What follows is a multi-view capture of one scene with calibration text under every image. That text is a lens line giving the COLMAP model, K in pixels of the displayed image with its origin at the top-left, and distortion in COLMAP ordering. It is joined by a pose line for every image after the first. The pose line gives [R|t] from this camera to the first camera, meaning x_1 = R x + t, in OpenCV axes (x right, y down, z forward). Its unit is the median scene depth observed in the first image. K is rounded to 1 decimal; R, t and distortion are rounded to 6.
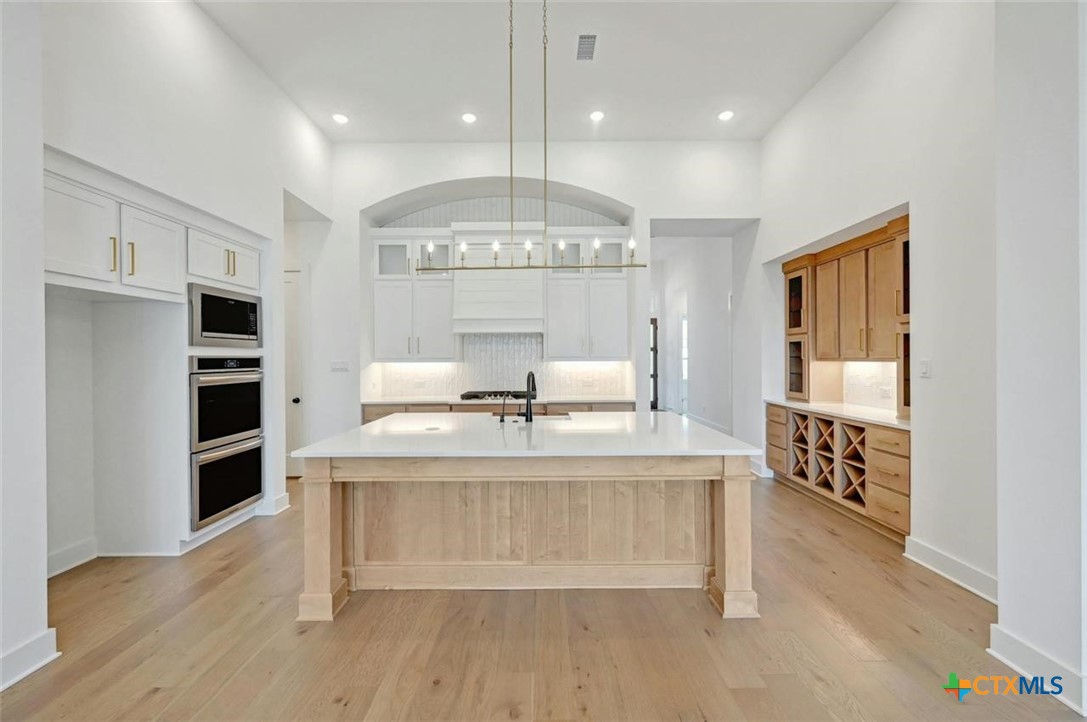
lens RADIAL K [[430.2, 0, 541.3], [0, 430.2, 358.1], [0, 0, 1]] dist [-0.001063, 0.000071]
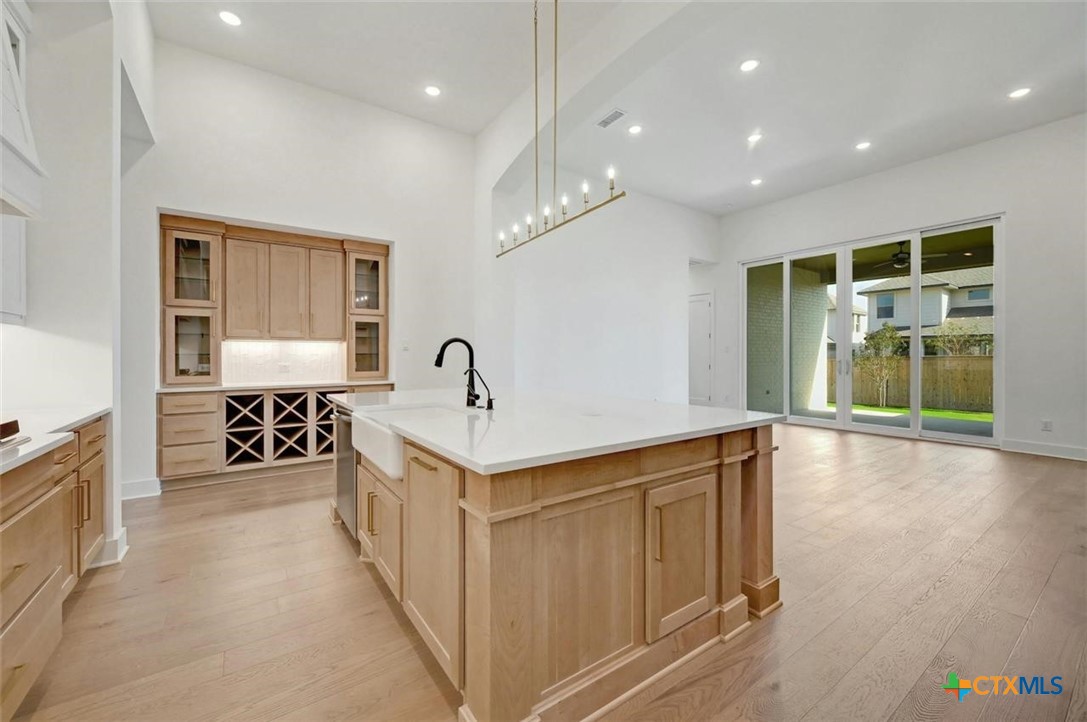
lens RADIAL K [[456.9, 0, 548.2], [0, 456.9, 354.1], [0, 0, 1]] dist [0.000328, 0.000022]
pose [[-0.565822, 0.005541, 0.824509, -0.710121], [0.002745, 0.999985, -0.004837, 0.056190], [-0.824523, -0.000474, -0.565828, 1.210919]]
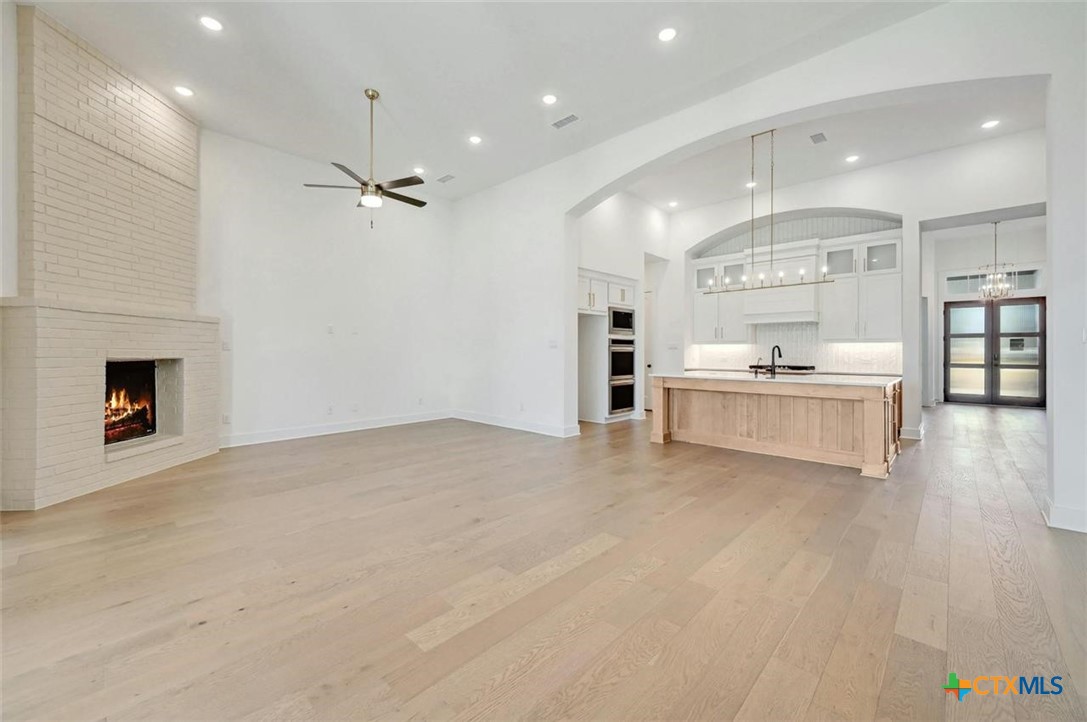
lens RADIAL K [[430.5, 0, 541.8], [0, 430.5, 352.9], [0, 0, 1]] dist [0.000631, 0.000019]
pose [[0.726735, 0.008892, -0.686860, 0.431184], [-0.006982, 0.999960, 0.005558, 0.053783], [0.686883, 0.000756, 0.726768, -0.784291]]
